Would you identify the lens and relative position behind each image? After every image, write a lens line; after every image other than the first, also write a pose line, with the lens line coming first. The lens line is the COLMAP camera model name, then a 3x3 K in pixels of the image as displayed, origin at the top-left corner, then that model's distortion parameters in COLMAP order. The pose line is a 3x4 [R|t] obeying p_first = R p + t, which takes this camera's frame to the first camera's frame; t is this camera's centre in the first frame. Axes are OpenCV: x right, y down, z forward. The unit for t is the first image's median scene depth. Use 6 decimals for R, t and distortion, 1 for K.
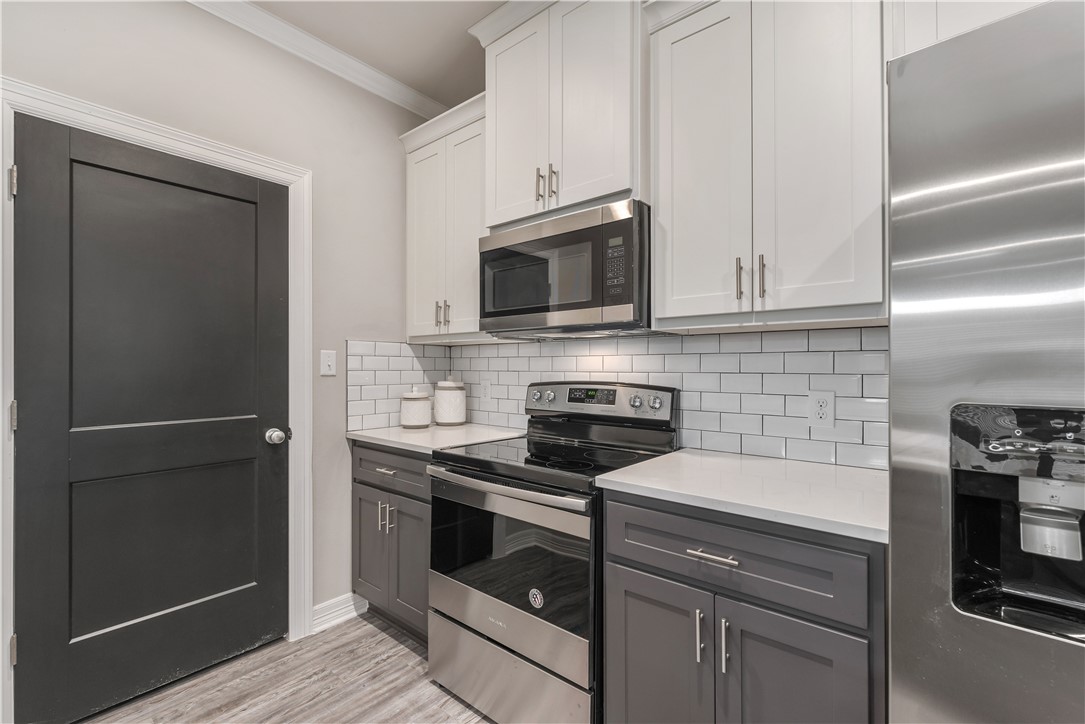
lens RADIAL K [[474.6, 0, 542.5], [0, 474.6, 362.0], [0, 0, 1]] dist [0.000697, -0.000221]
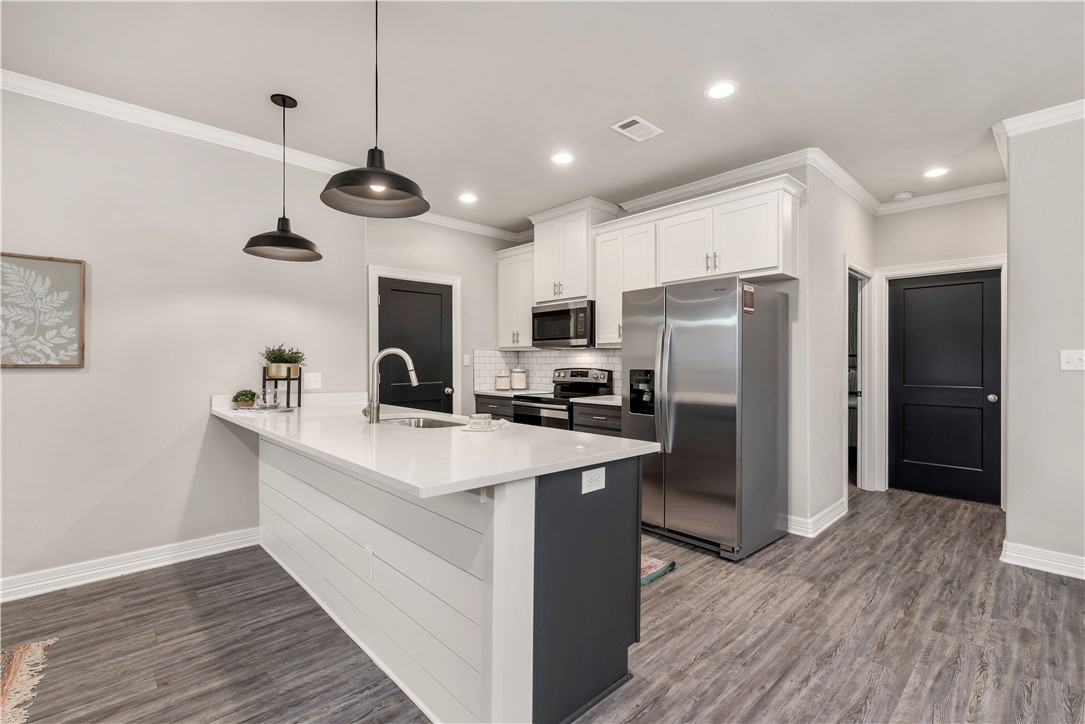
lens RADIAL K [[474.6, 0, 542.5], [0, 474.6, 362.0], [0, 0, 1]] dist [0.000697, -0.000221]
pose [[0.992771, -0.001728, -0.120014, 0.188893], [0.002903, 0.999950, 0.009616, -0.010249], [0.119991, -0.009895, 0.992726, -1.251000]]
